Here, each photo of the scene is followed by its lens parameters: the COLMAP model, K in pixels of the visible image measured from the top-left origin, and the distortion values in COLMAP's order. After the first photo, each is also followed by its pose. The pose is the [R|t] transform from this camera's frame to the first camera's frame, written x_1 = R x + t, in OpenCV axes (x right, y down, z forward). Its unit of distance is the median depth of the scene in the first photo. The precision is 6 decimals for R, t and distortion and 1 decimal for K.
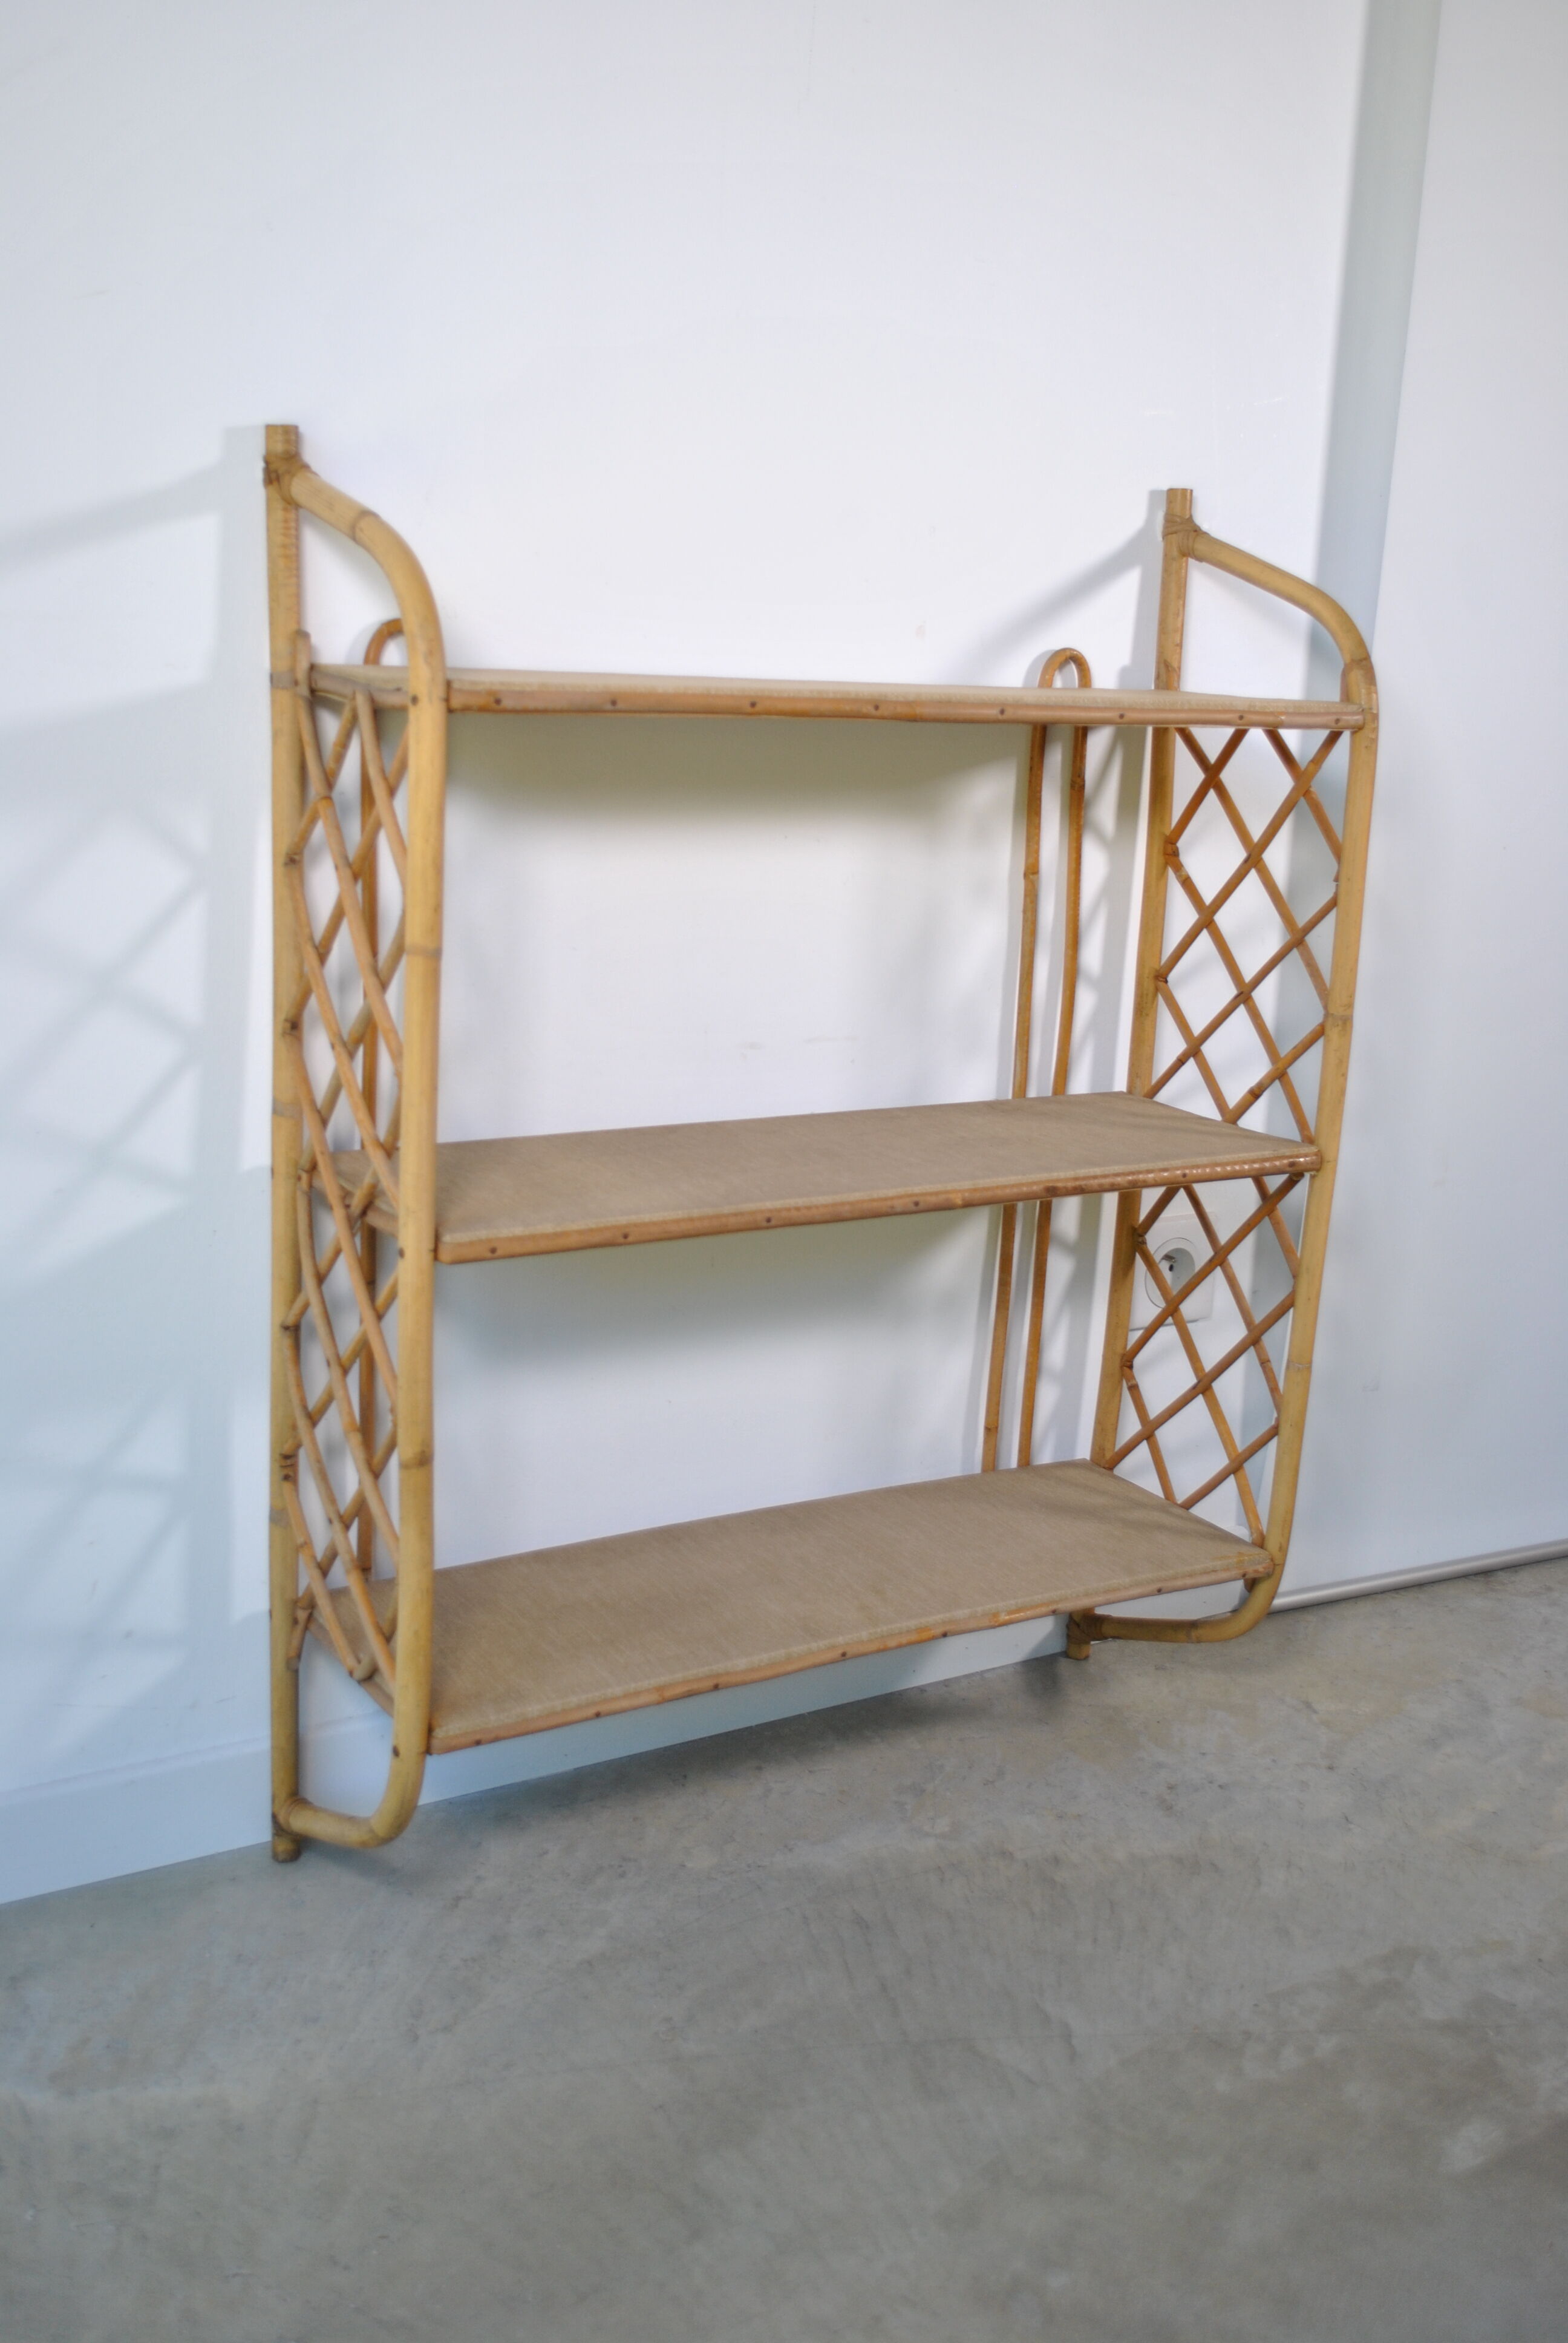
lens RADIAL K [[2547.7, 0, 784.0], [0, 2547.7, 1171.5], [0, 0, 1]] dist [-0.054094, 0.008489]
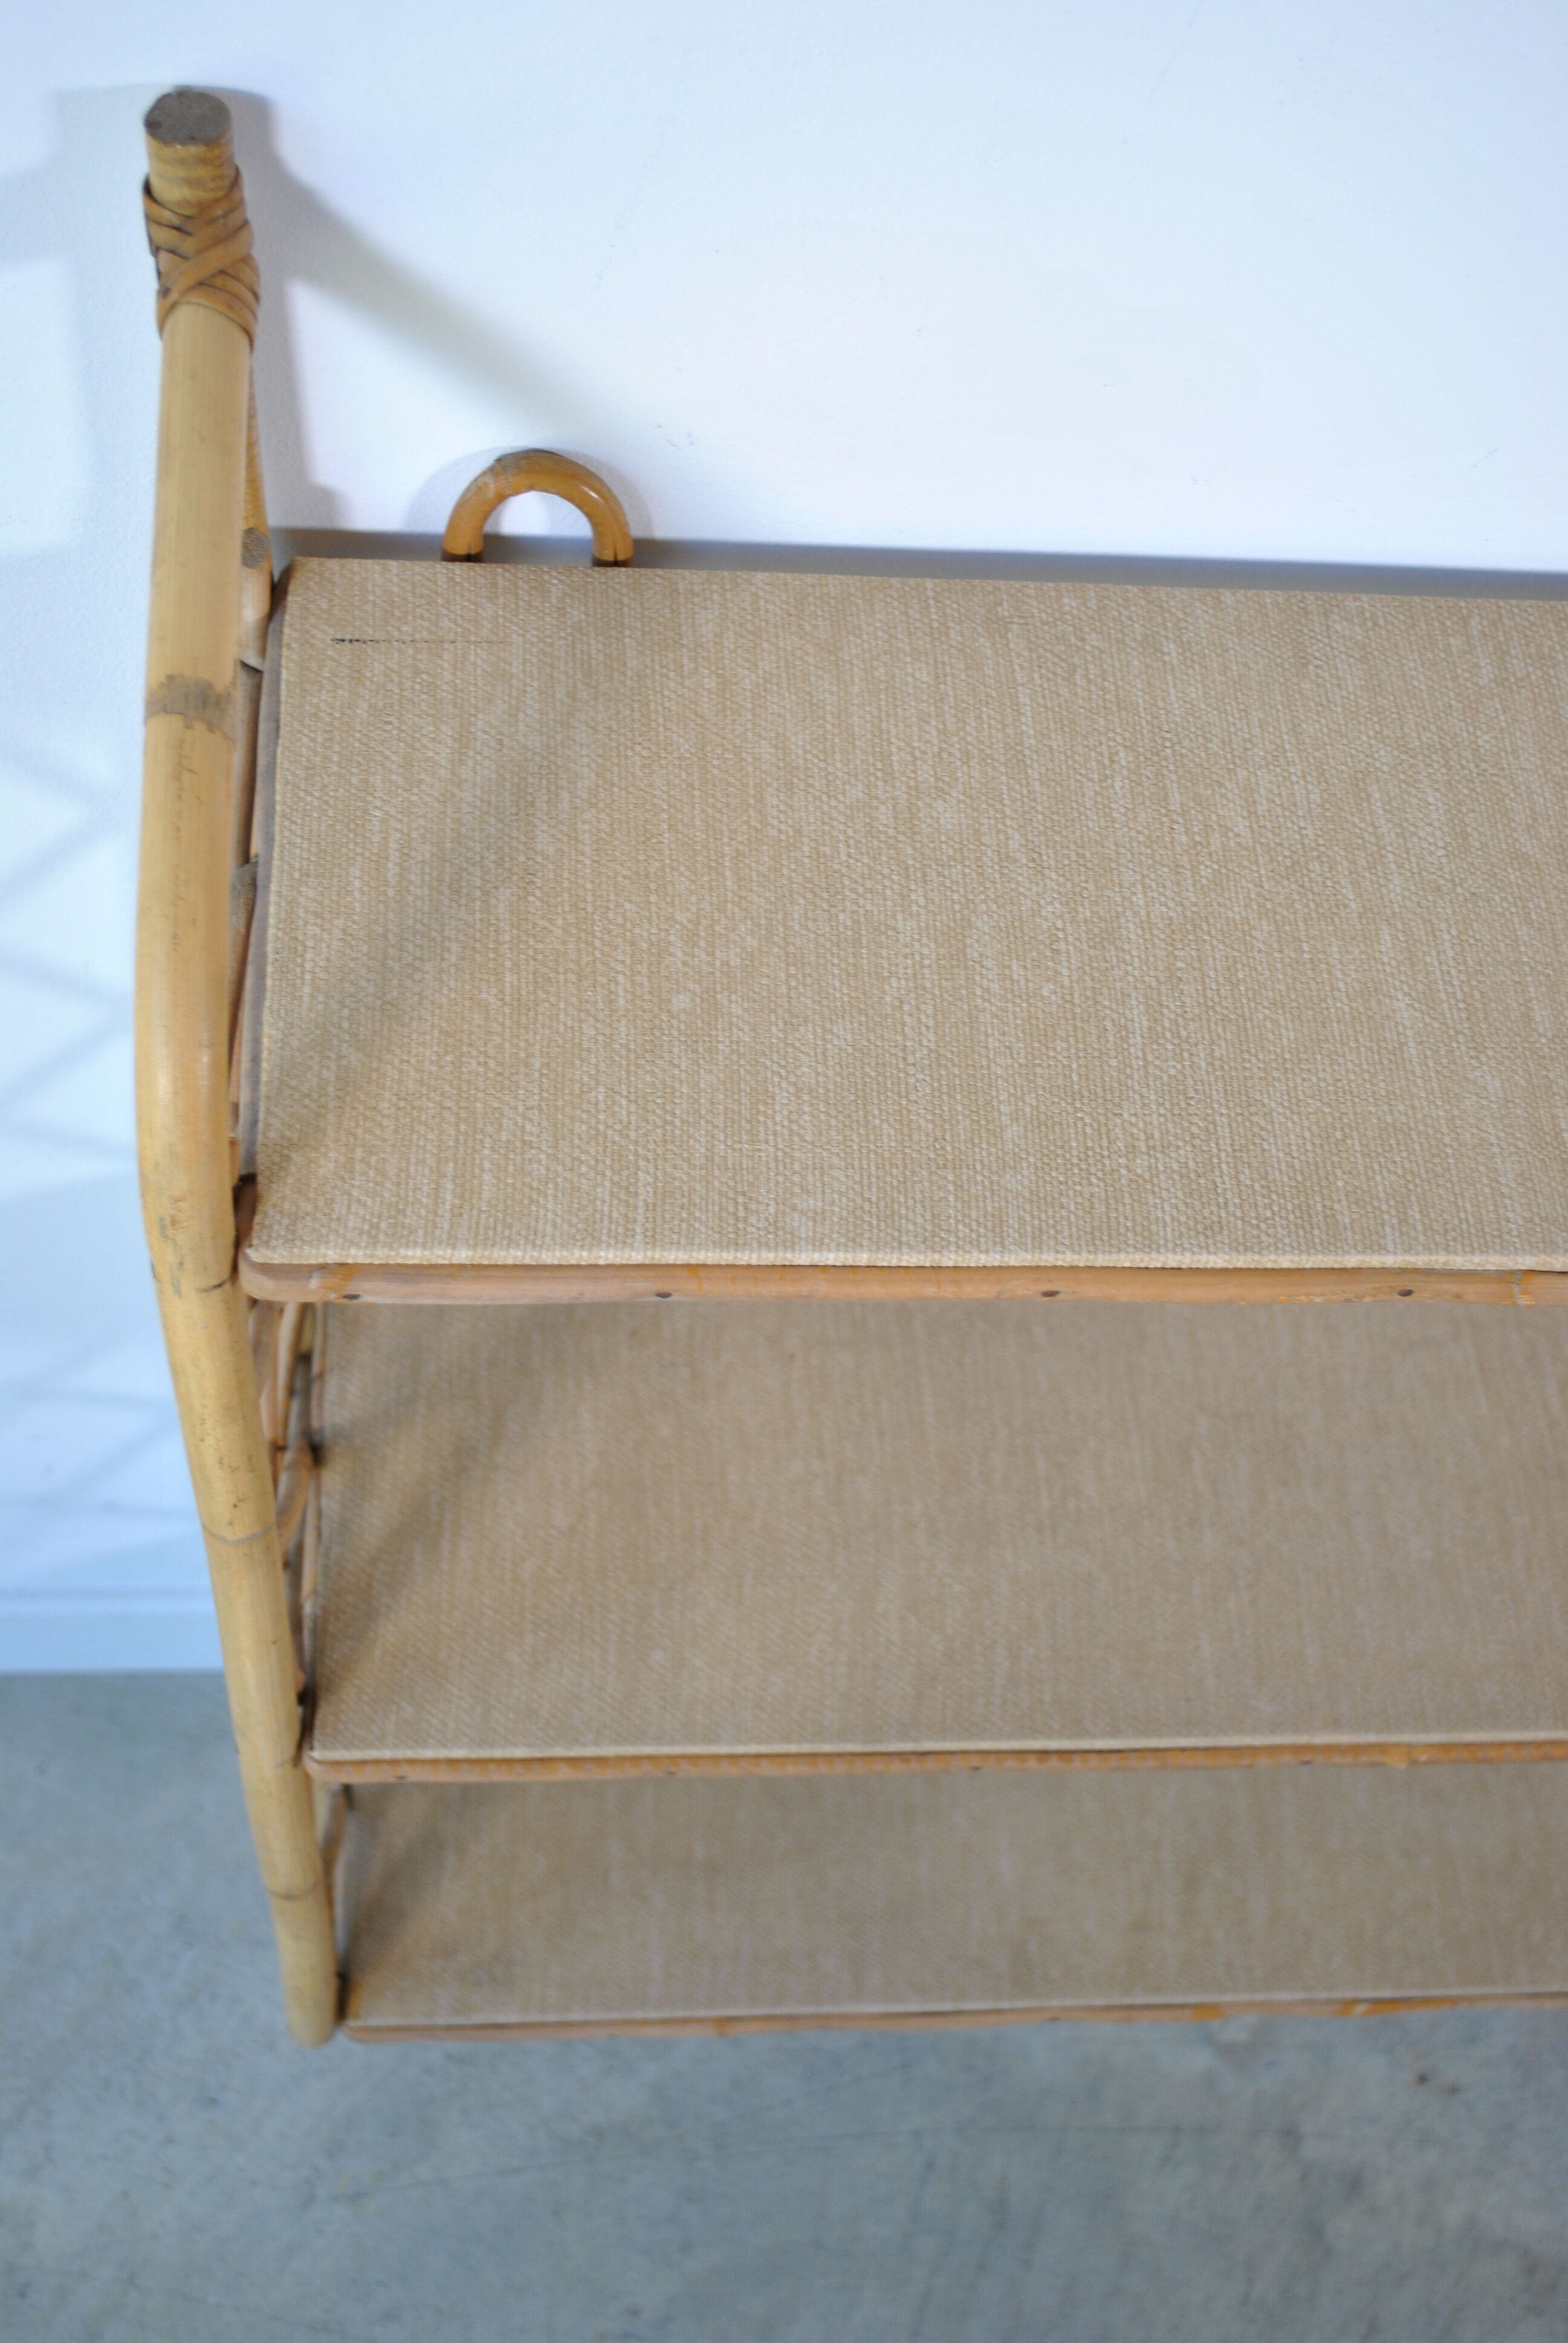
lens RADIAL K [[2974.1, 0, 784.0], [0, 2974.1, 1171.5], [0, 0, 1]] dist [-0.034312, -0.031499]
pose [[0.872869, 0.427603, -0.235065, 0.043334], [-0.159881, 0.705768, 0.690166, -0.412525], [0.461019, -0.564842, 0.684408, 0.527472]]
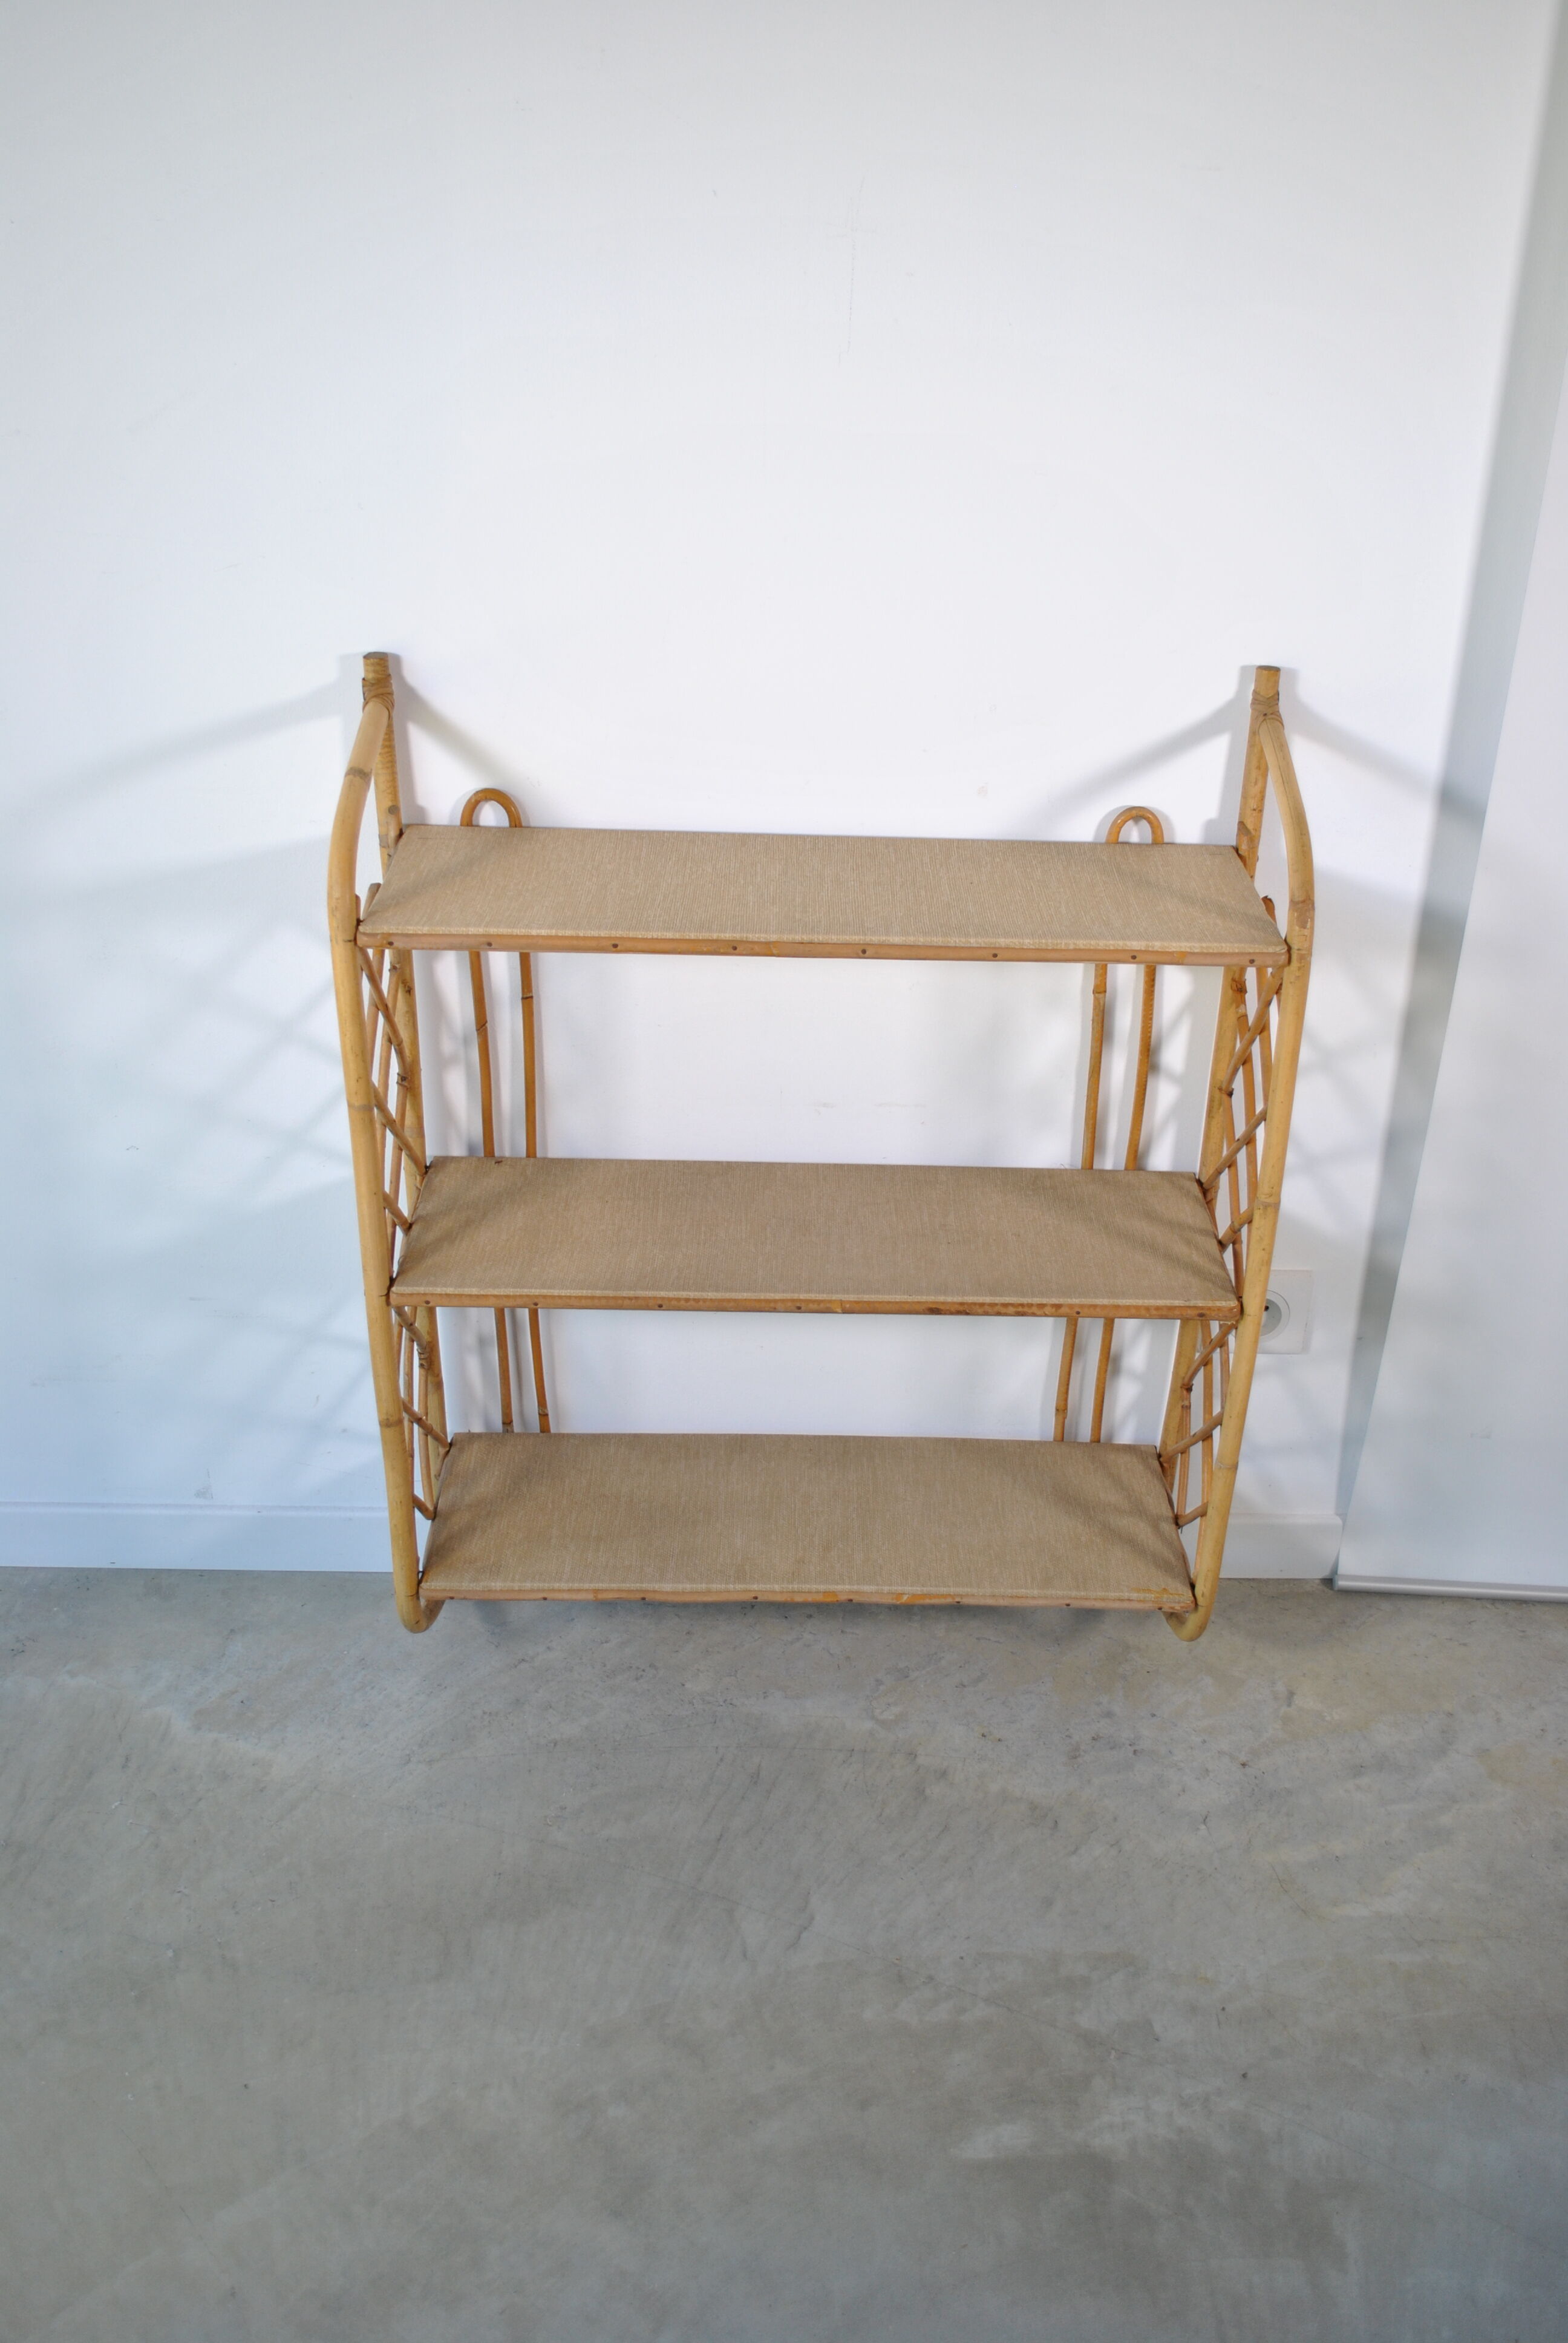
lens RADIAL K [[2171.9, 0, 784.0], [0, 2171.9, 1171.5], [0, 0, 1]] dist [-0.073377, 0.002069]
pose [[0.844674, 0.231639, -0.482565, 0.476687], [-0.098163, 0.953261, 0.285758, -0.311150], [0.526203, -0.194002, 0.827933, 0.107340]]
